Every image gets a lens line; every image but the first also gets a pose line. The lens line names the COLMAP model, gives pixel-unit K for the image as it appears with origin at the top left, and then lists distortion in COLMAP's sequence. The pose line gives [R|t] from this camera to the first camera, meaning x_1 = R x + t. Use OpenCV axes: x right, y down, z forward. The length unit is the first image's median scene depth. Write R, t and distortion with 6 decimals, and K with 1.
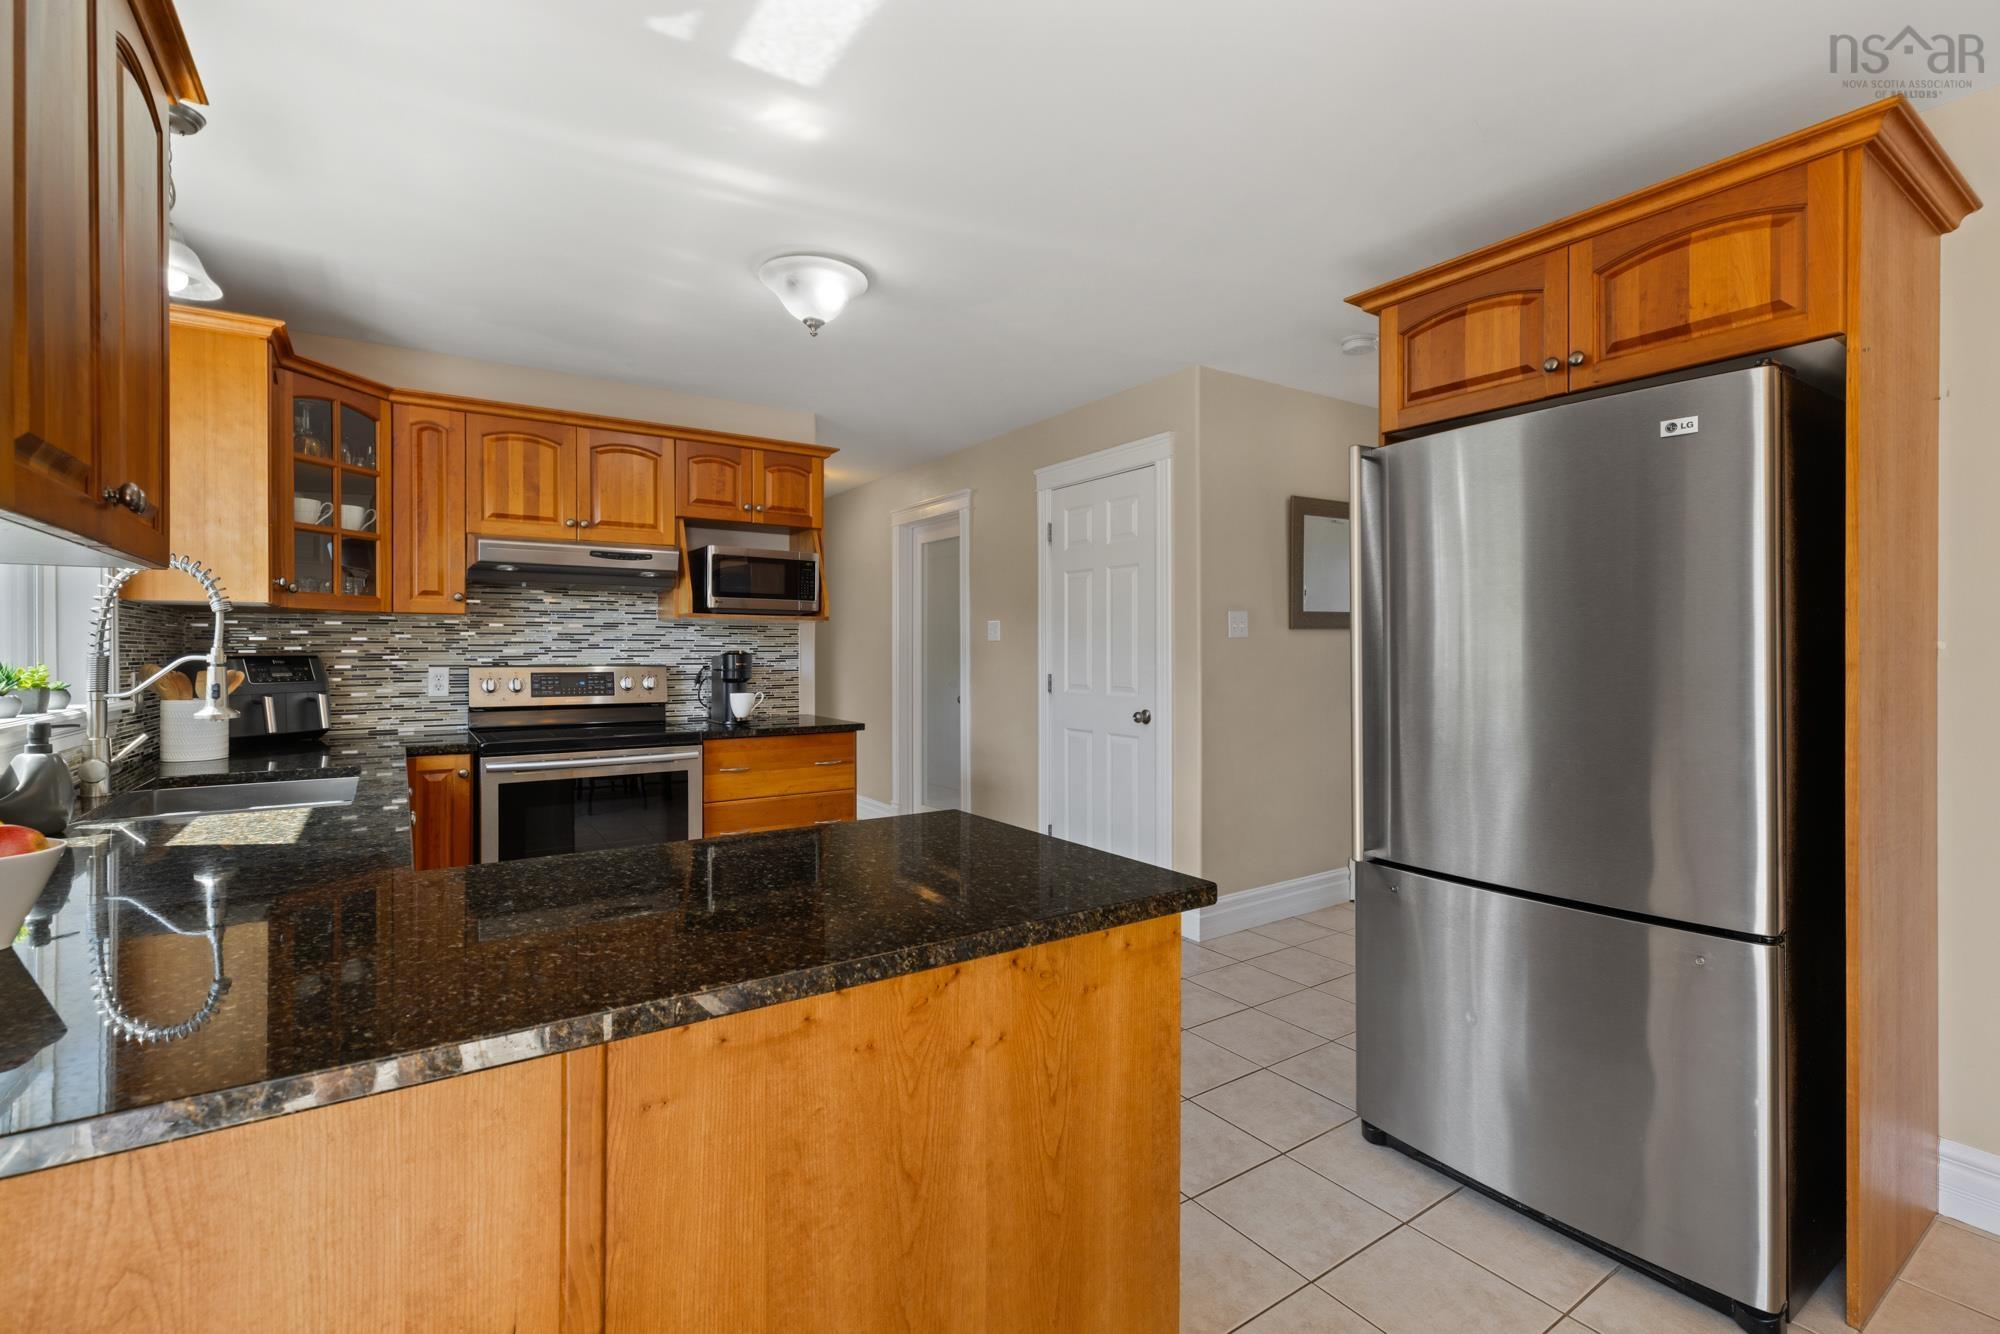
lens RADIAL K [[895.4, 0, 1020.3], [0, 895.4, 653.5], [0, 0, 1]] dist [0.000873, -0.001650]
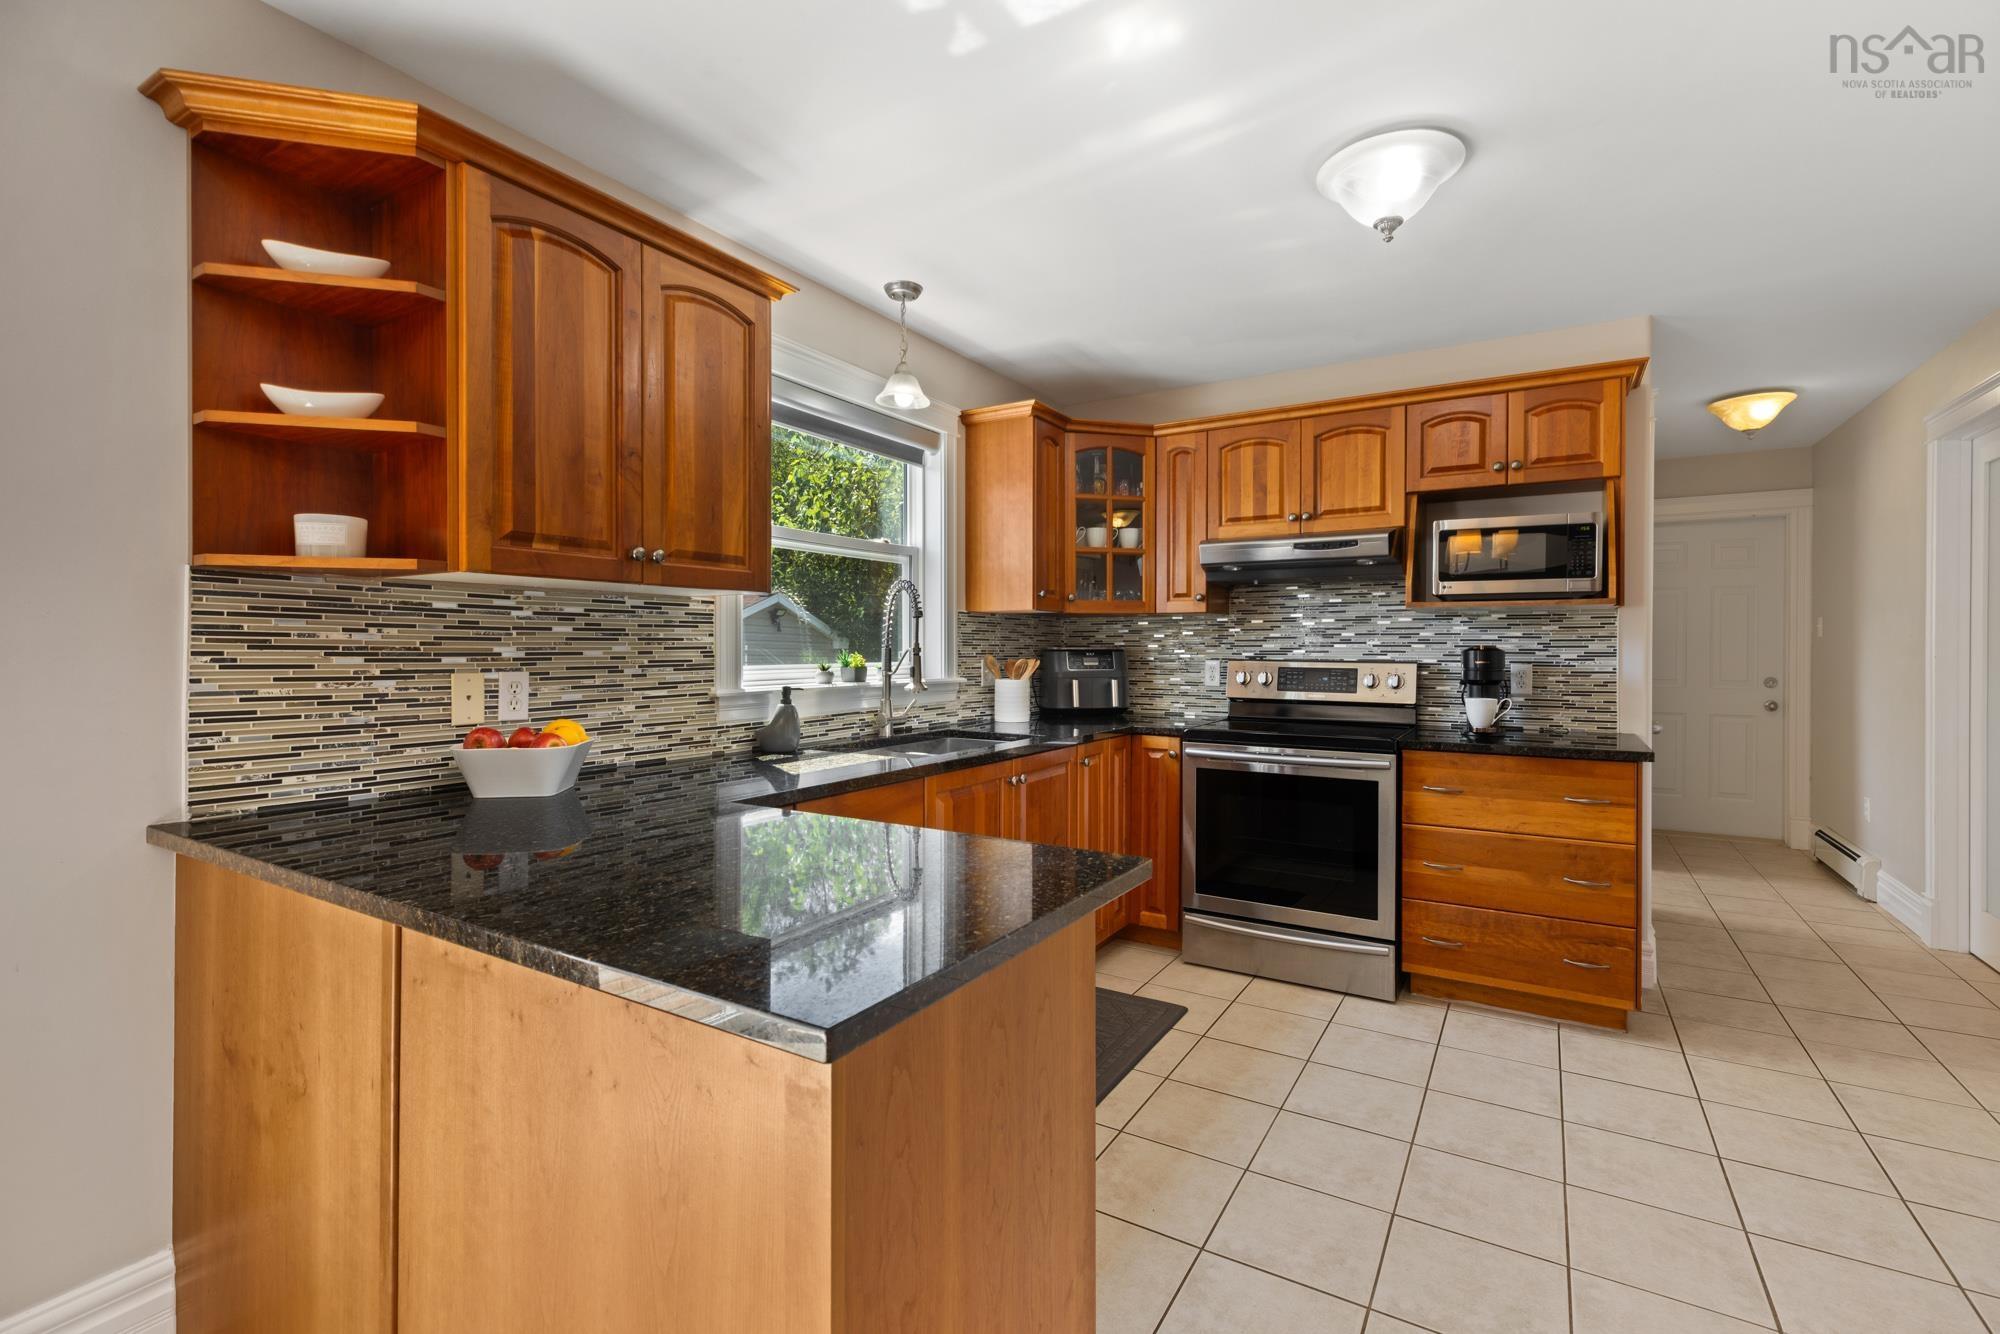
lens RADIAL K [[895.4, 0, 998.6], [0, 895.4, 656.7], [0, 0, 1]] dist [0.000873, -0.001650]
pose [[0.399018, 0.010642, -0.916881, 0.275641], [-0.003923, 0.999943, 0.009899, 0.000619], [0.916935, -0.000353, 0.399037, 0.296195]]
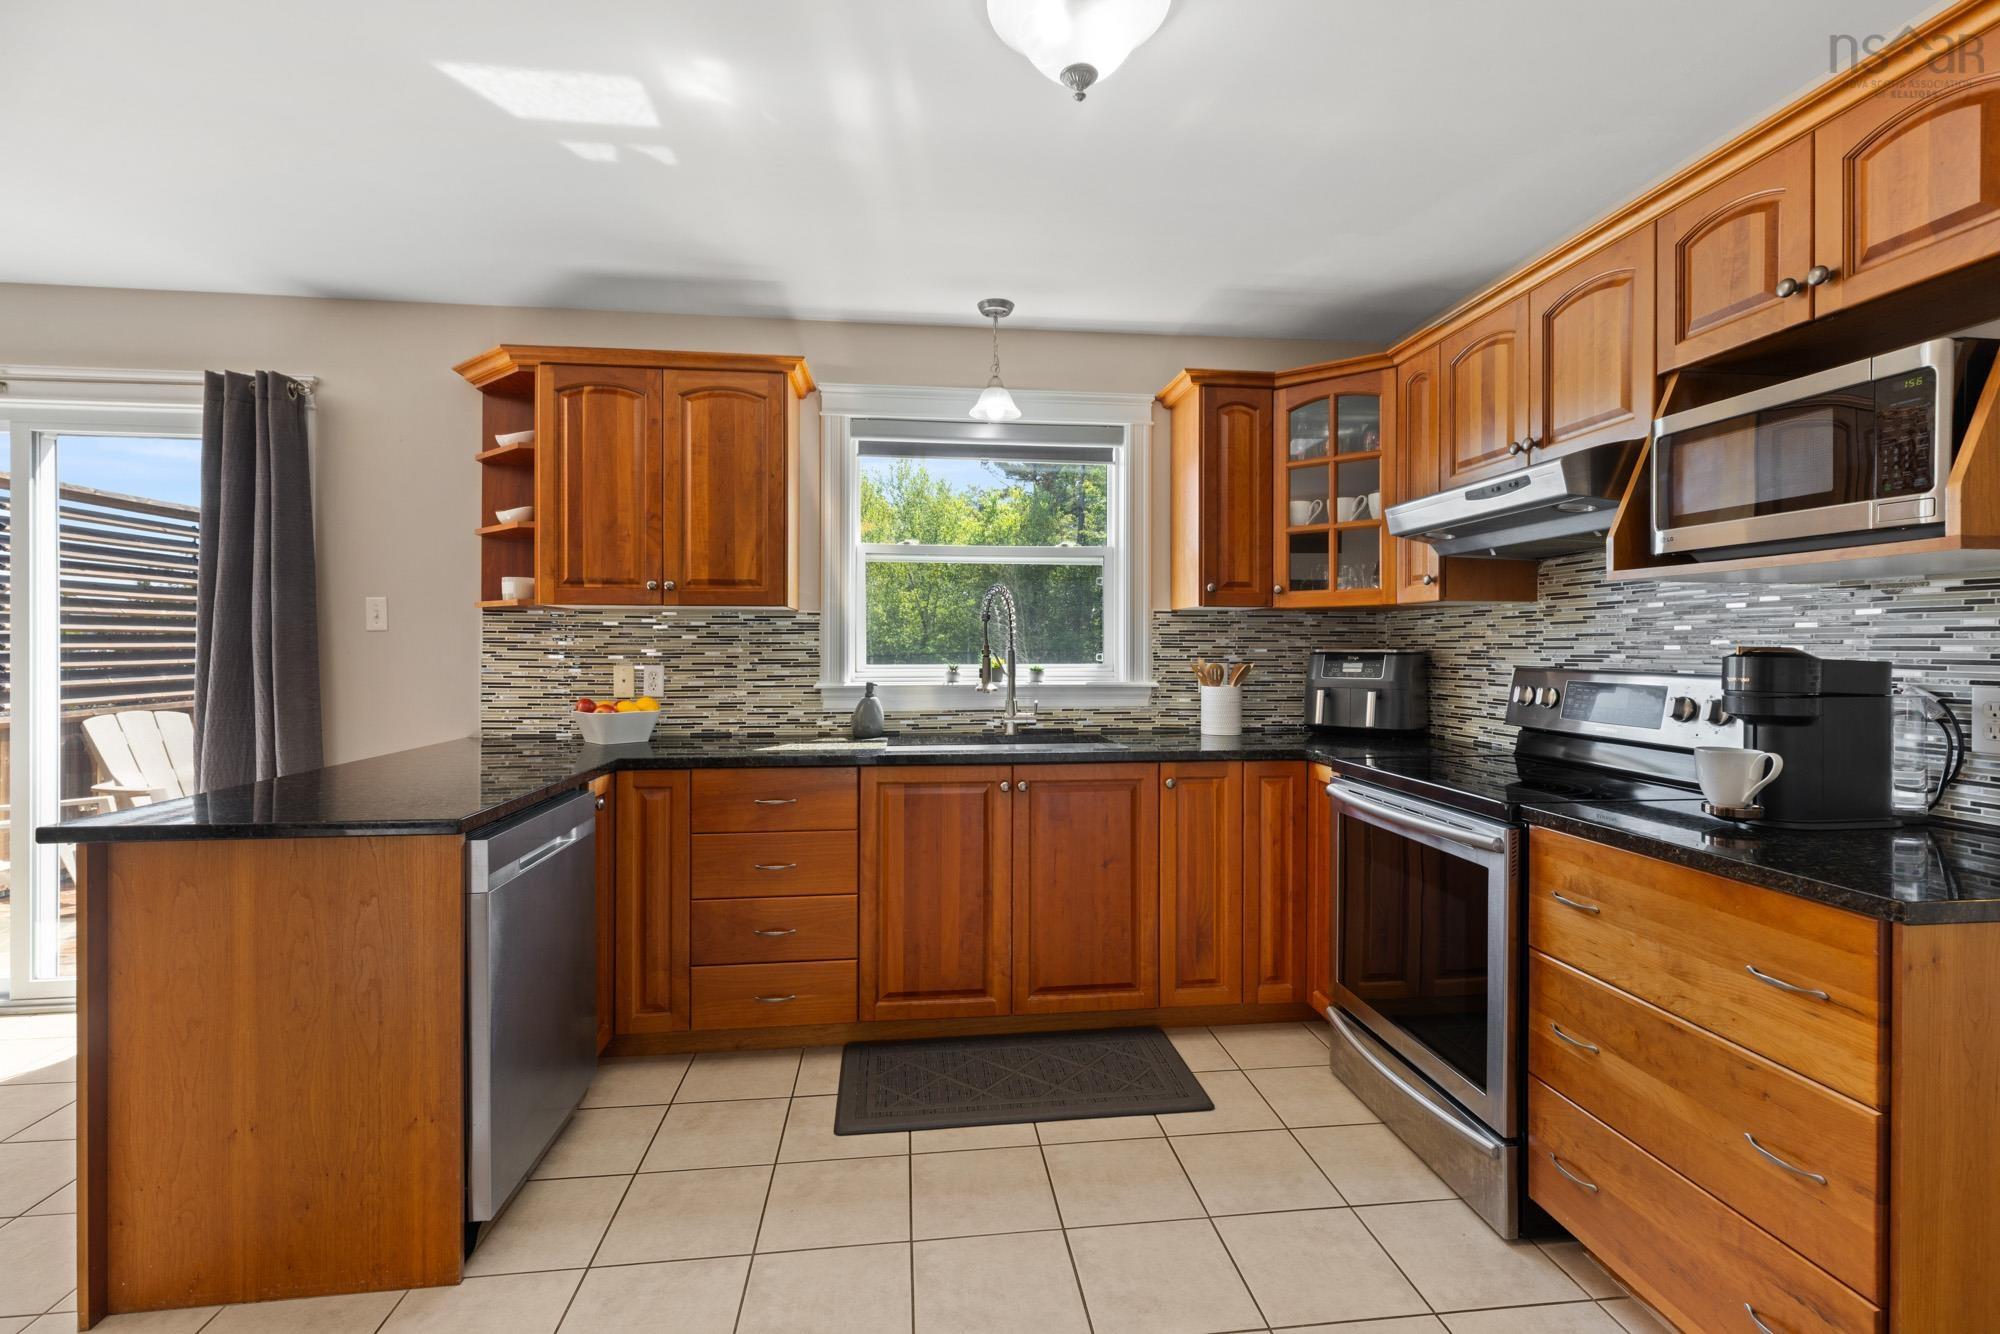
lens RADIAL K [[895.4, 0, 1008.1], [0, 895.4, 651.3], [0, 0, 1]] dist [0.000873, -0.001650]
pose [[-0.478940, 0.003240, -0.877842, 0.232522], [-0.003129, 0.999981, 0.005398, -0.002433], [0.877842, 0.005332, -0.478921, 0.967658]]
